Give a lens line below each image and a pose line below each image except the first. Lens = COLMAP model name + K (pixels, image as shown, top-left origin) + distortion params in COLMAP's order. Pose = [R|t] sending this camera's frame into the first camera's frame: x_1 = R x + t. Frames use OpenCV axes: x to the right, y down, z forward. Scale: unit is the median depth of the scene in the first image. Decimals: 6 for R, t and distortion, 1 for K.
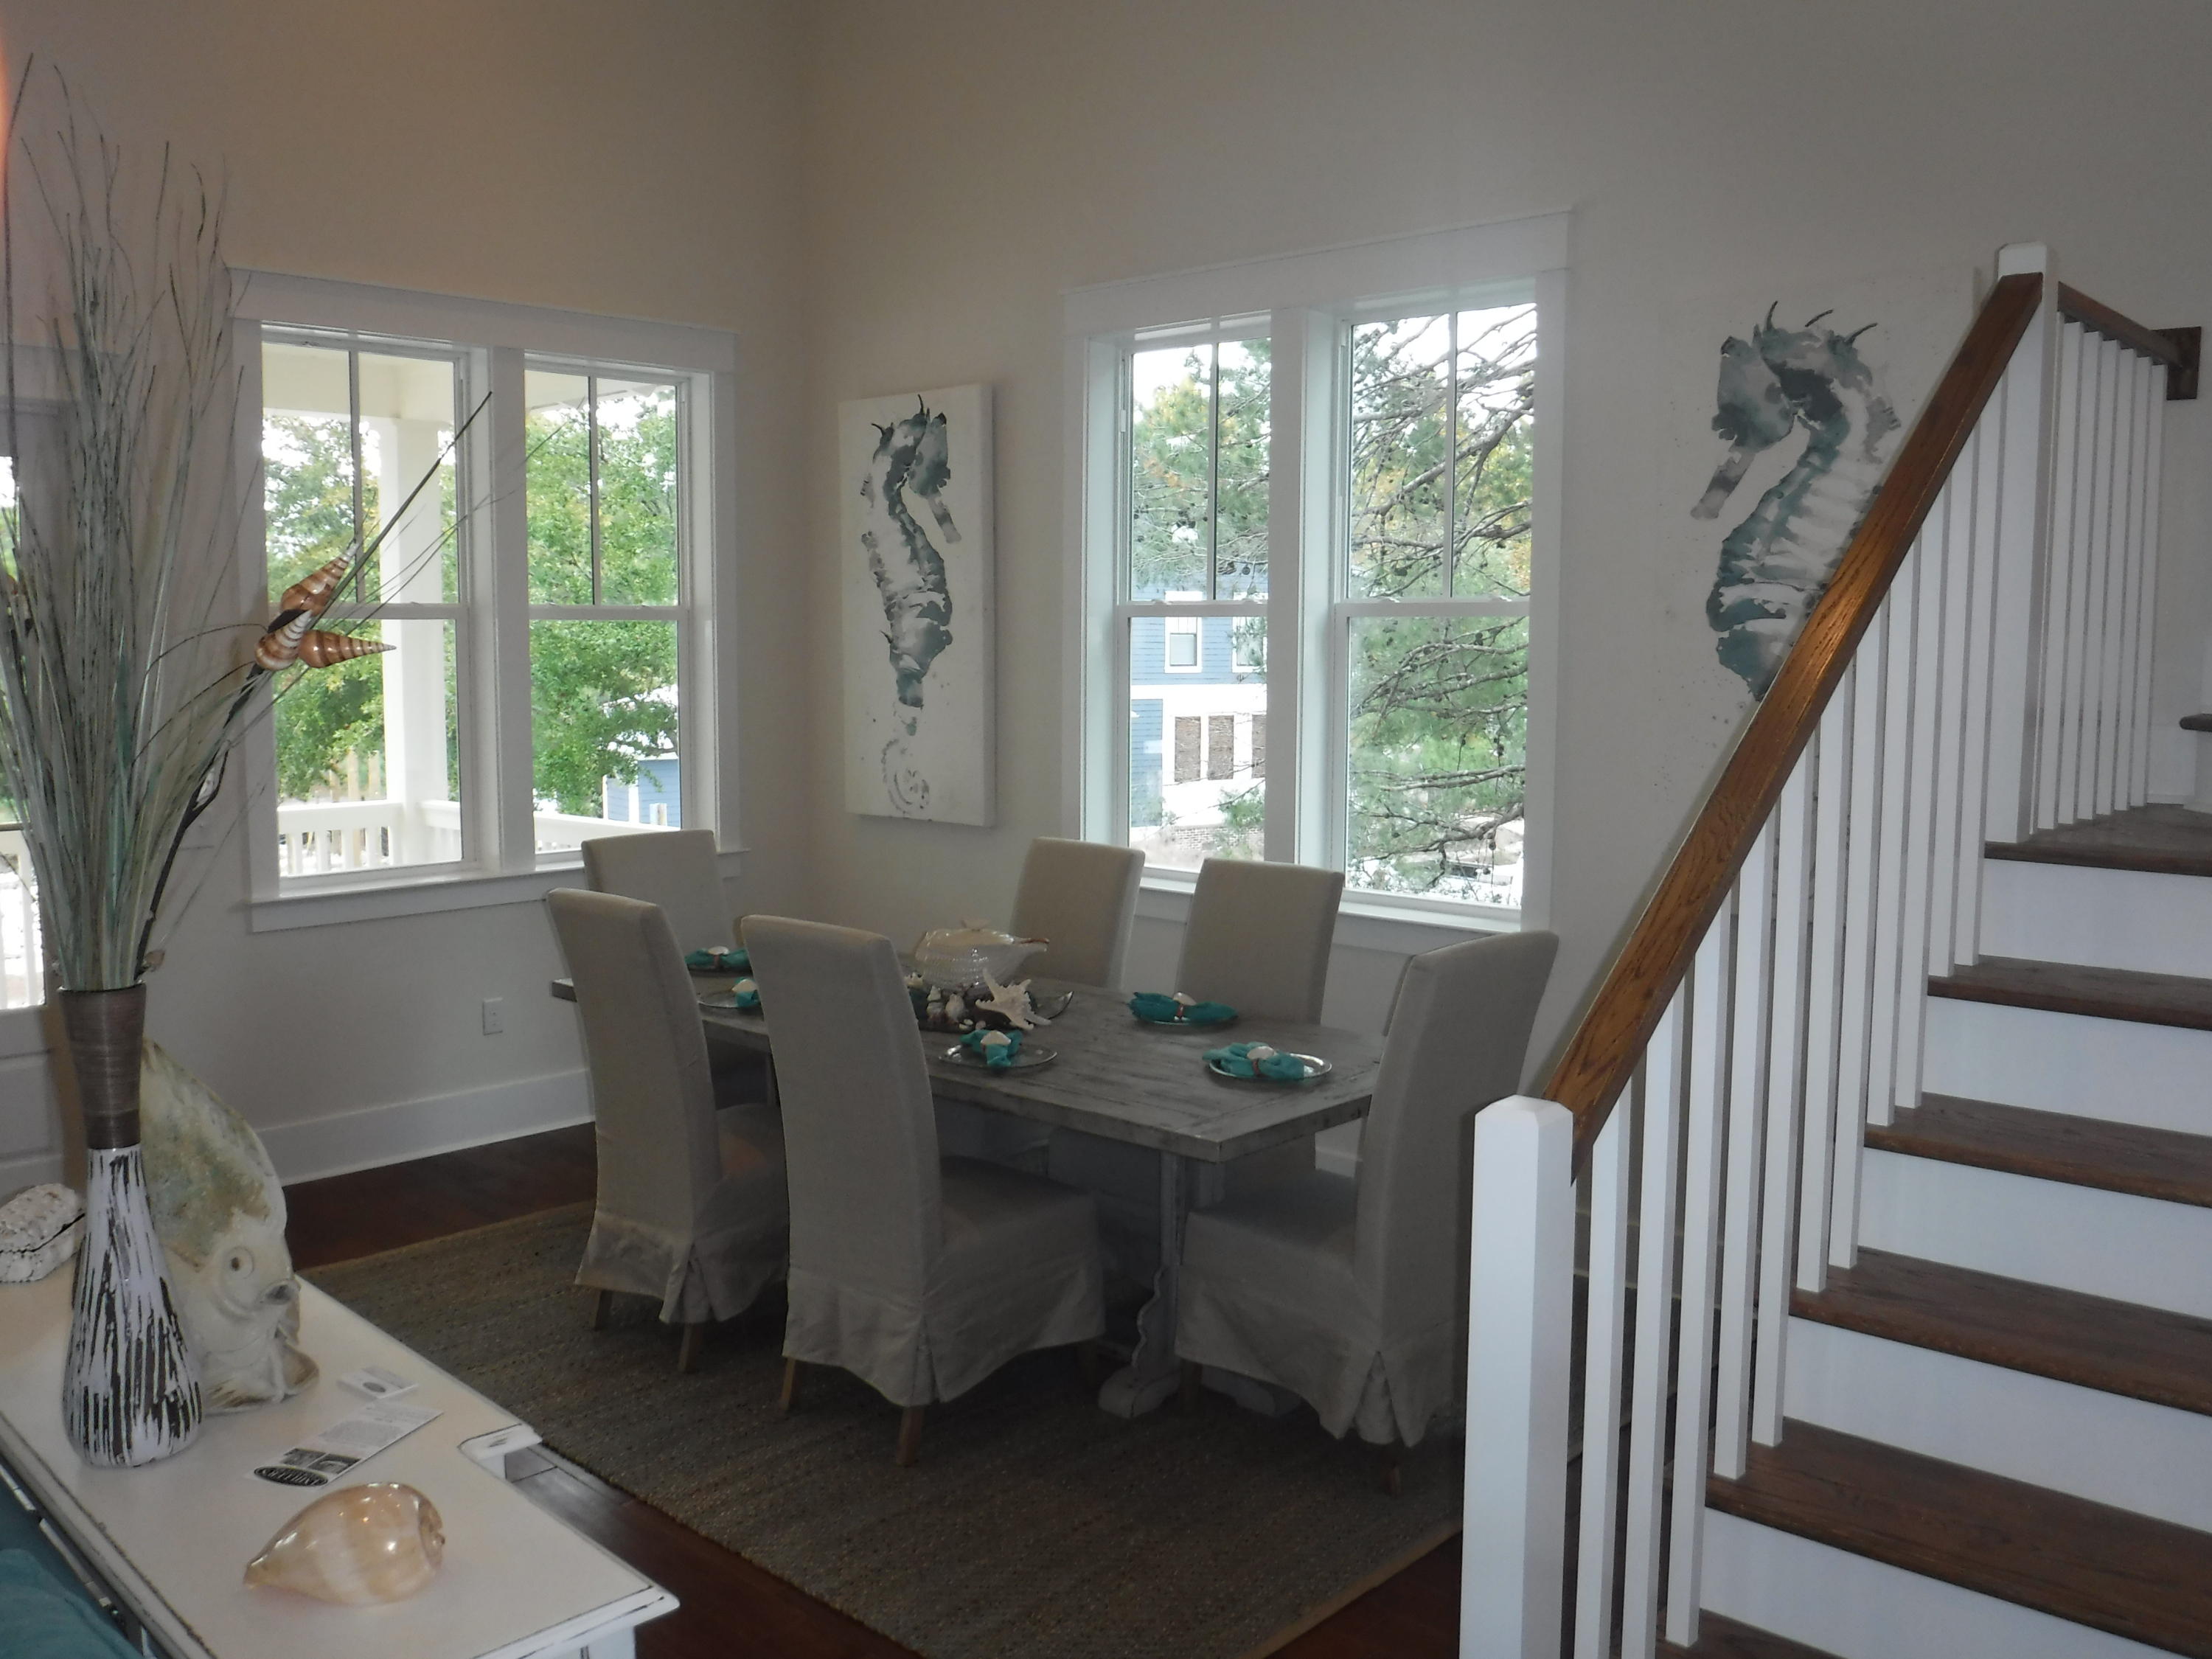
lens RADIAL K [[1808.1, 0, 1112.3], [0, 1808.1, 849.2], [0, 0, 1]] dist [-0.091660, 0.036918]
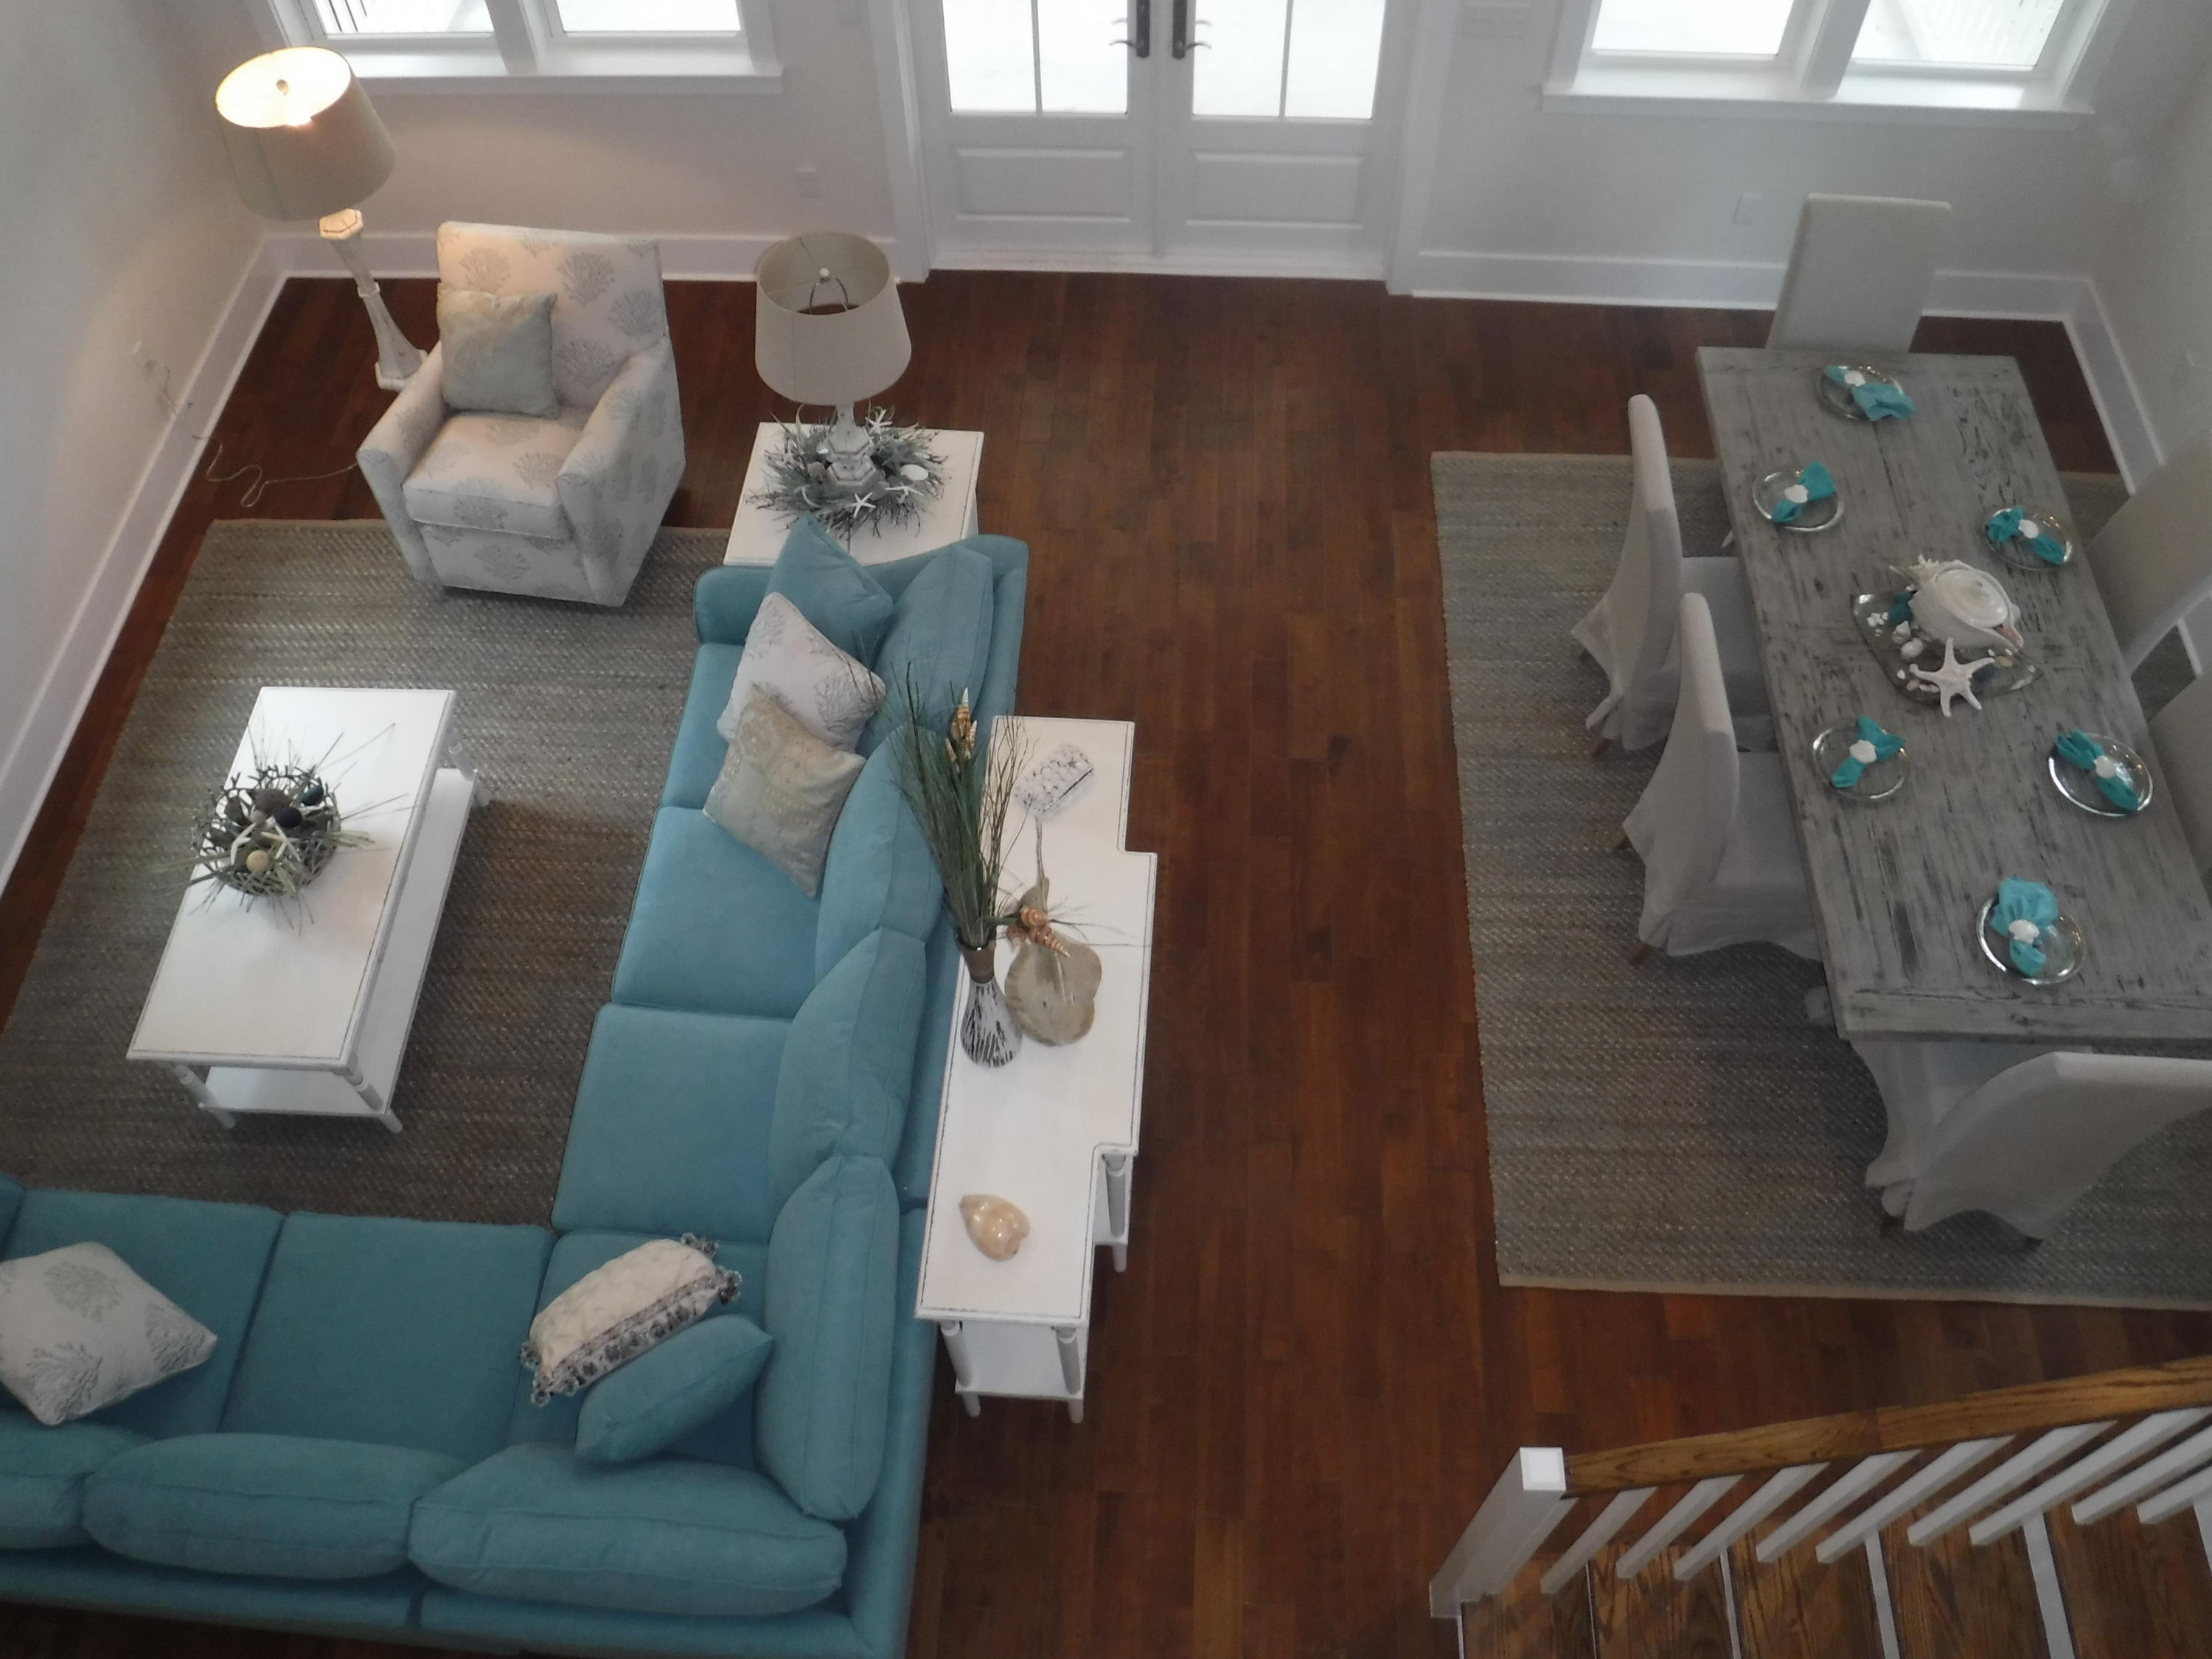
lens RADIAL K [[1808.1, 0, 1108.0], [0, 1808.1, 843.9], [0, 0, 1]] dist [-0.091660, 0.036918]
pose [[0.645402, 0.630712, -0.430881, 0.096639], [-0.069380, 0.610169, 0.789227, -0.470823], [0.760686, -0.479474, 0.437564, 0.064637]]
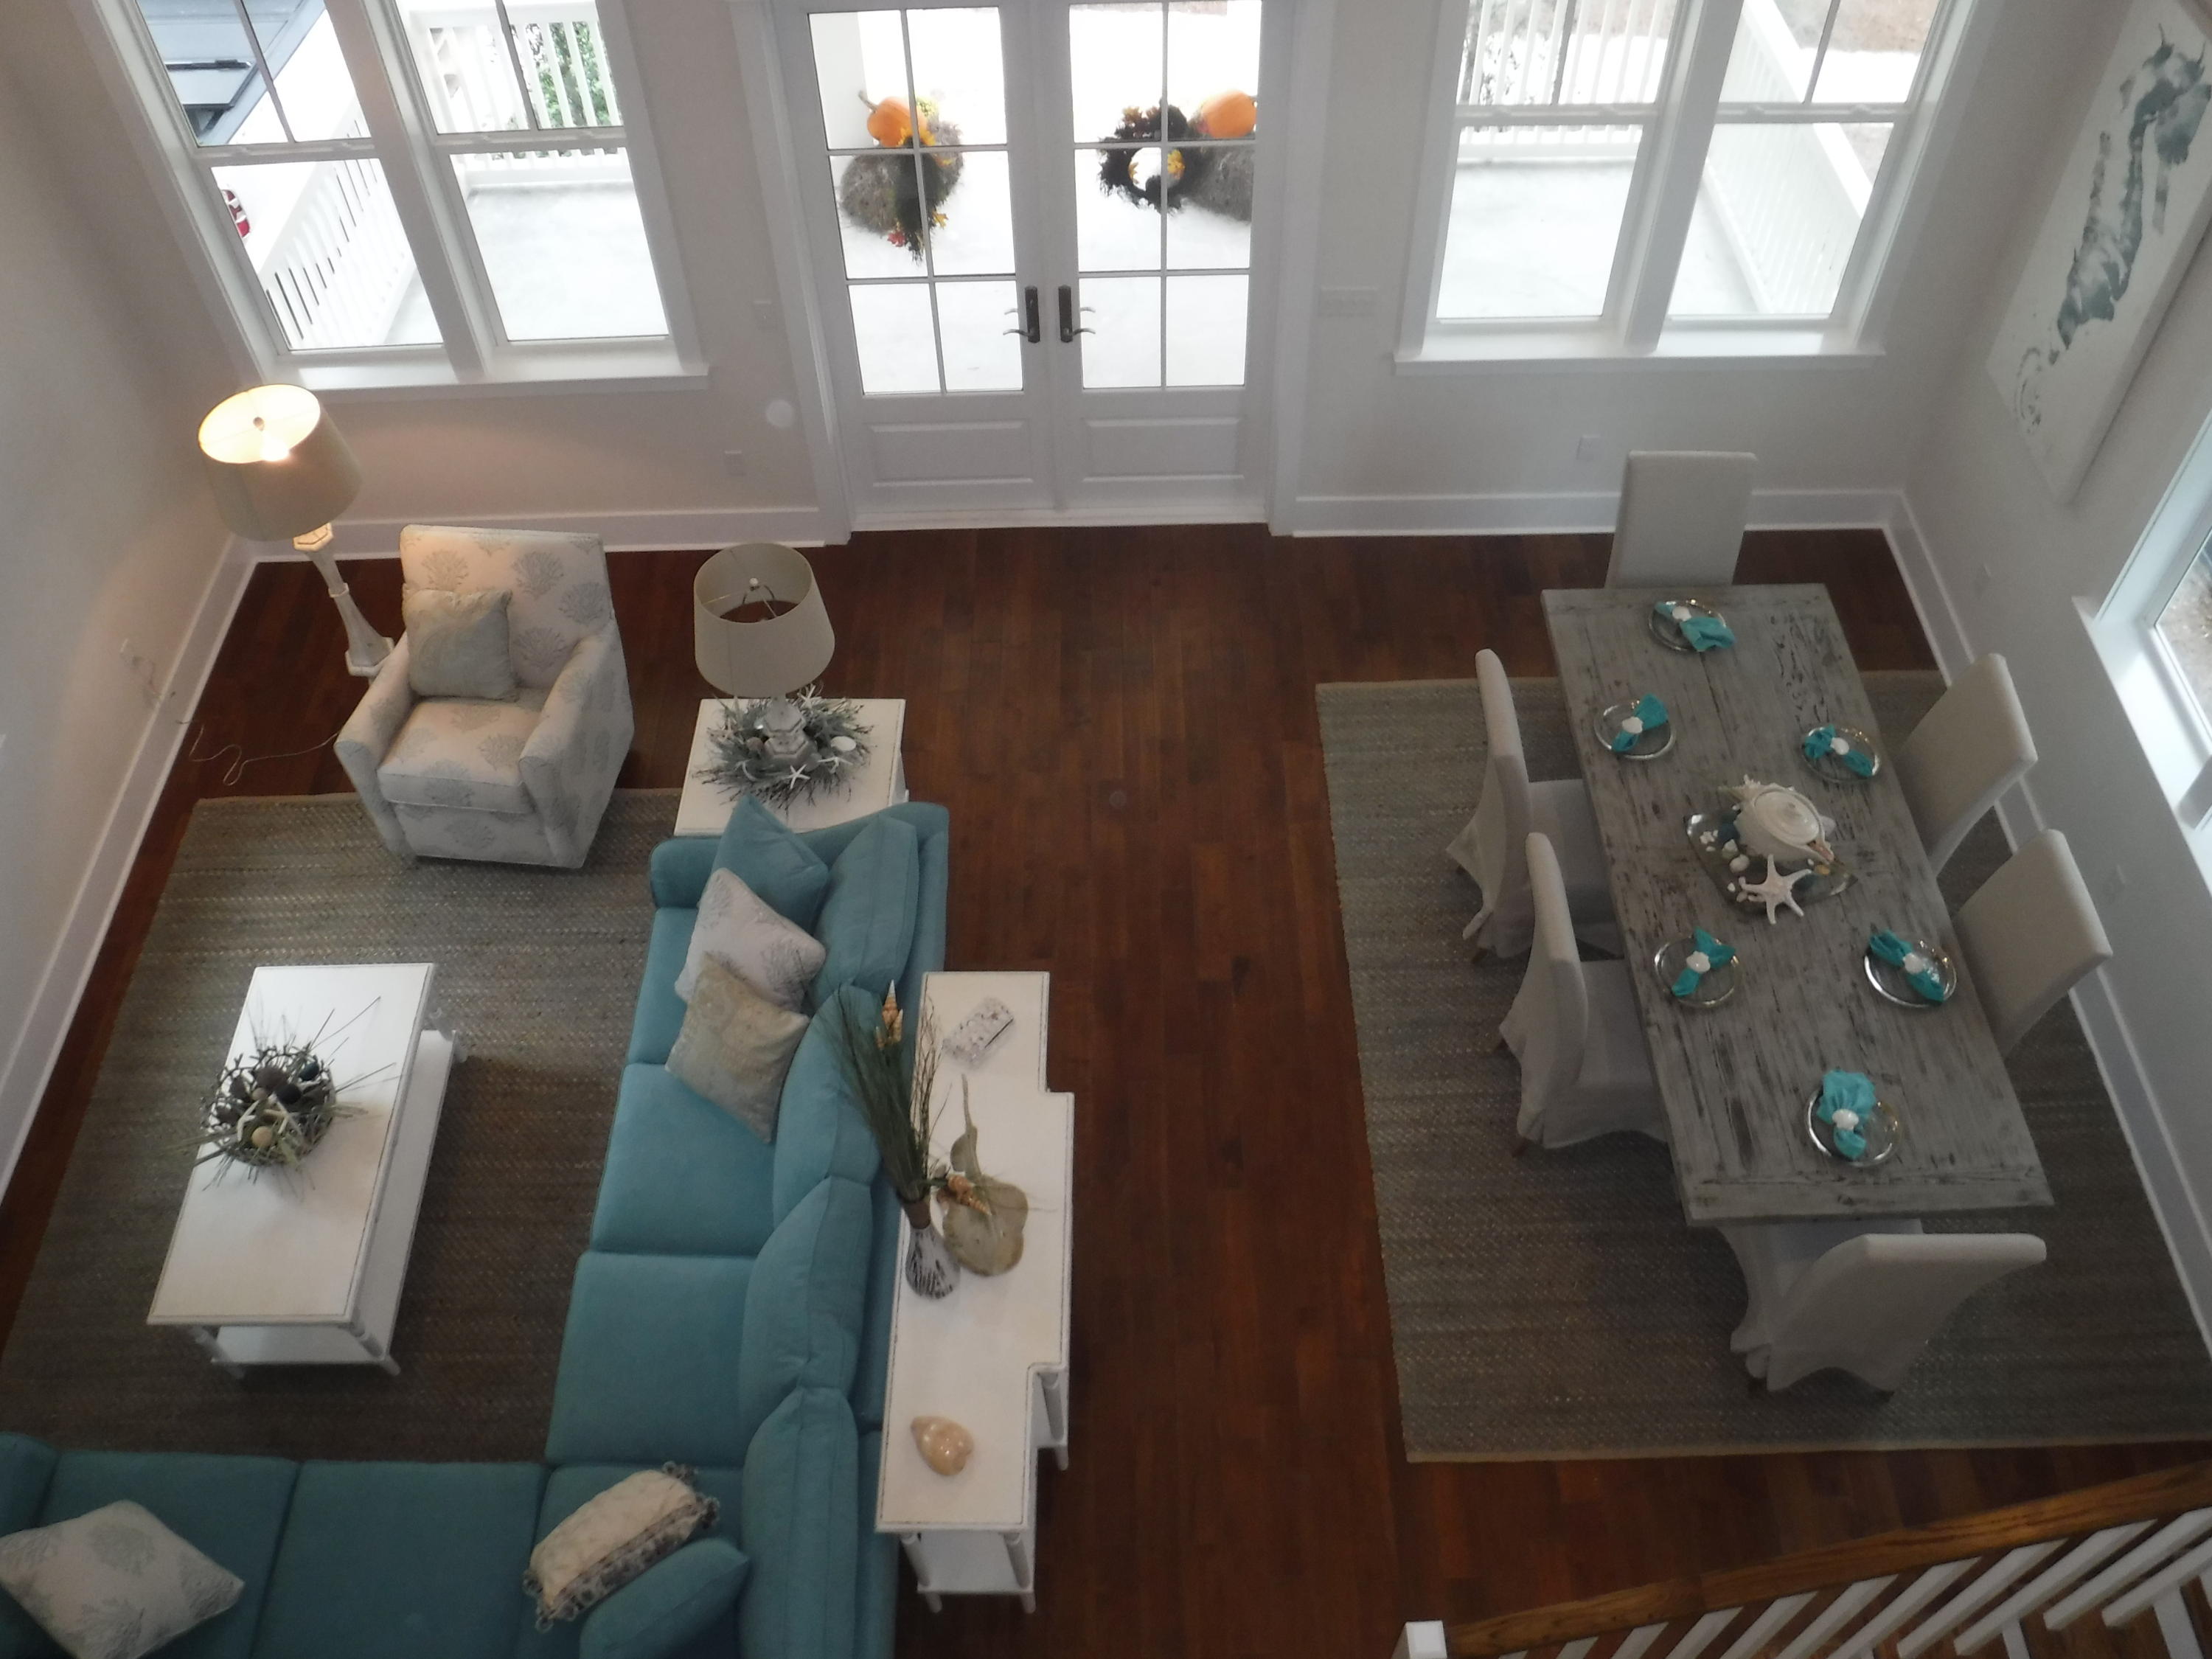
lens RADIAL K [[1808.1, 0, 1099.9], [0, 1808.1, 843.4], [0, 0, 1]] dist [-0.091660, 0.036918]
pose [[0.687191, 0.559576, -0.463295, 0.120483], [-0.052509, 0.674320, 0.736570, -0.571141], [0.724577, -0.481837, 0.492769, 0.057550]]
